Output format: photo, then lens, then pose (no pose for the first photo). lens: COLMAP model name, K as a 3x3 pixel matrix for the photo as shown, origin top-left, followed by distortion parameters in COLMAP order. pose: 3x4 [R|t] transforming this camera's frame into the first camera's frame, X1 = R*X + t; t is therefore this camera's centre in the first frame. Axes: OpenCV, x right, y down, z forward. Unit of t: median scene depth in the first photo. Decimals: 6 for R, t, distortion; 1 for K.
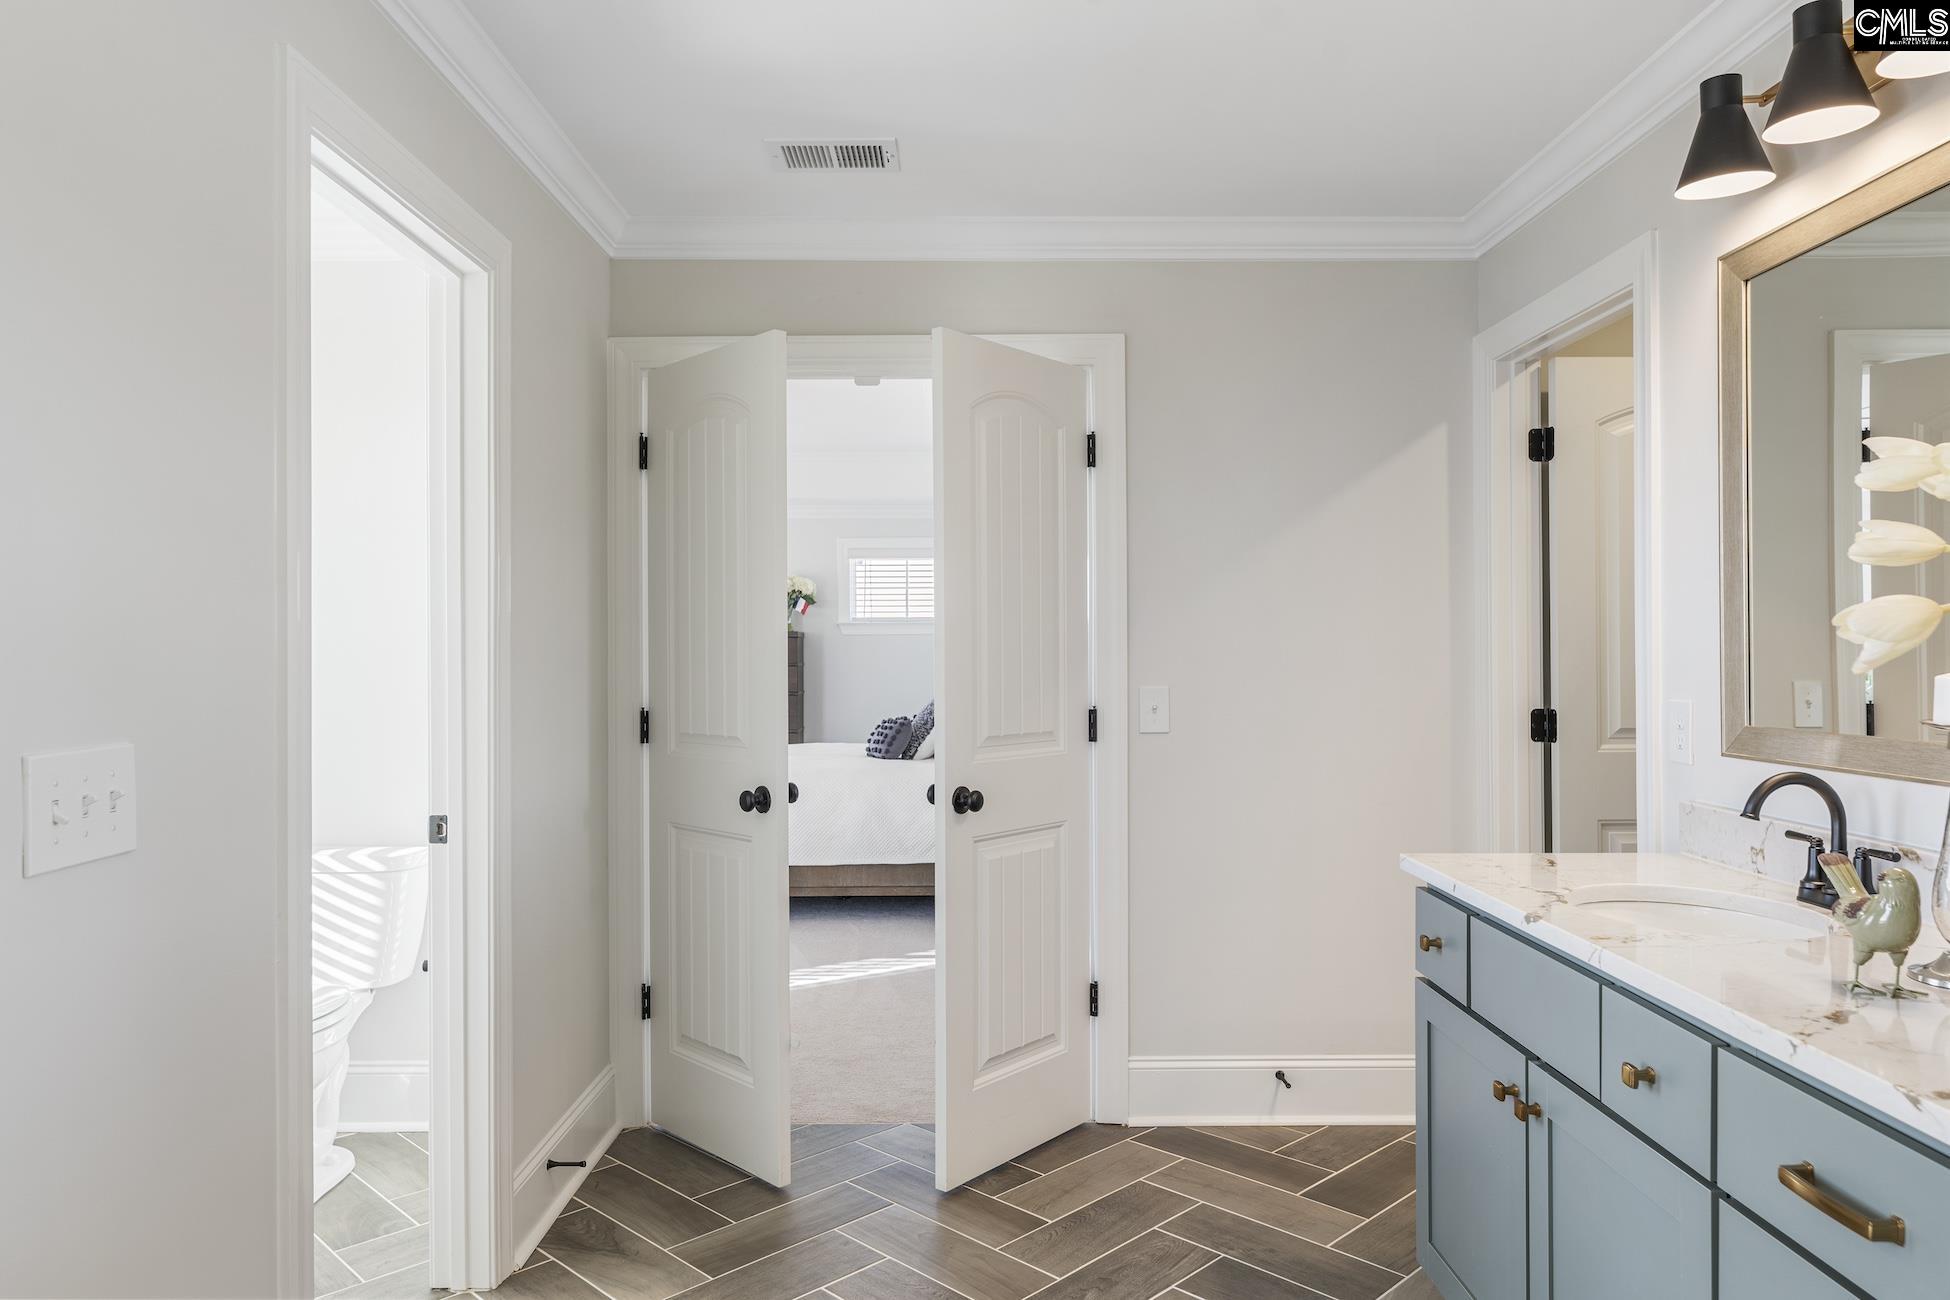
lens RADIAL K [[1381.7, 0, 974.4], [0, 1381.7, 650.5], [0, 0, 1]] dist [0.000296, -0.000032]
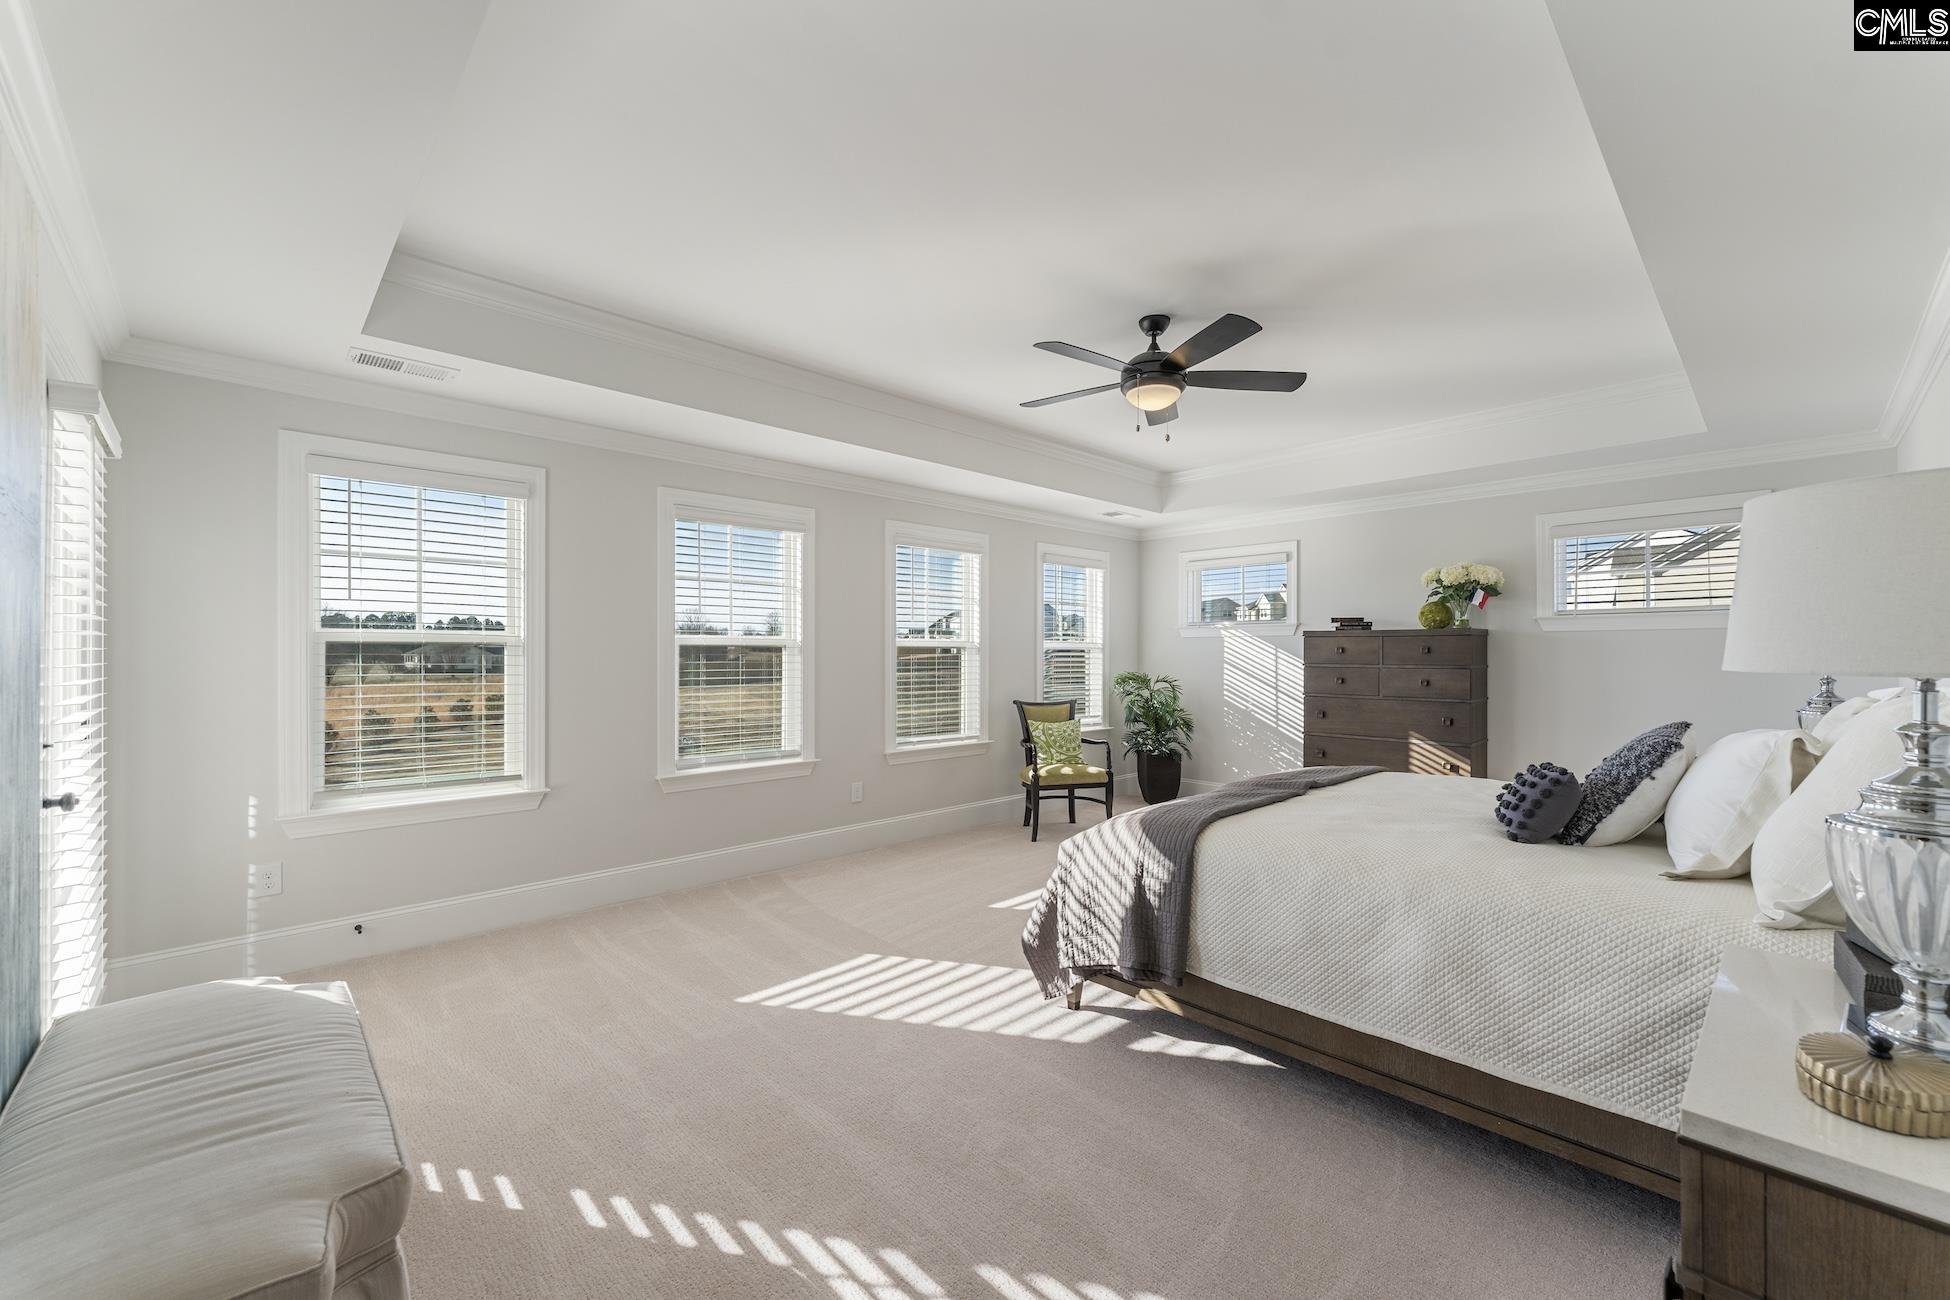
lens RADIAL K [[776.5, 0, 971.6], [0, 776.5, 652.0], [0, 0, 1]] dist [0.000645, 0.000055]
pose [[0.677096, 0.000670, -0.735895, 0.019187], [0.000159, 0.999999, 0.001056, -0.000019], [0.735895, -0.000832, 0.677095, 0.600383]]
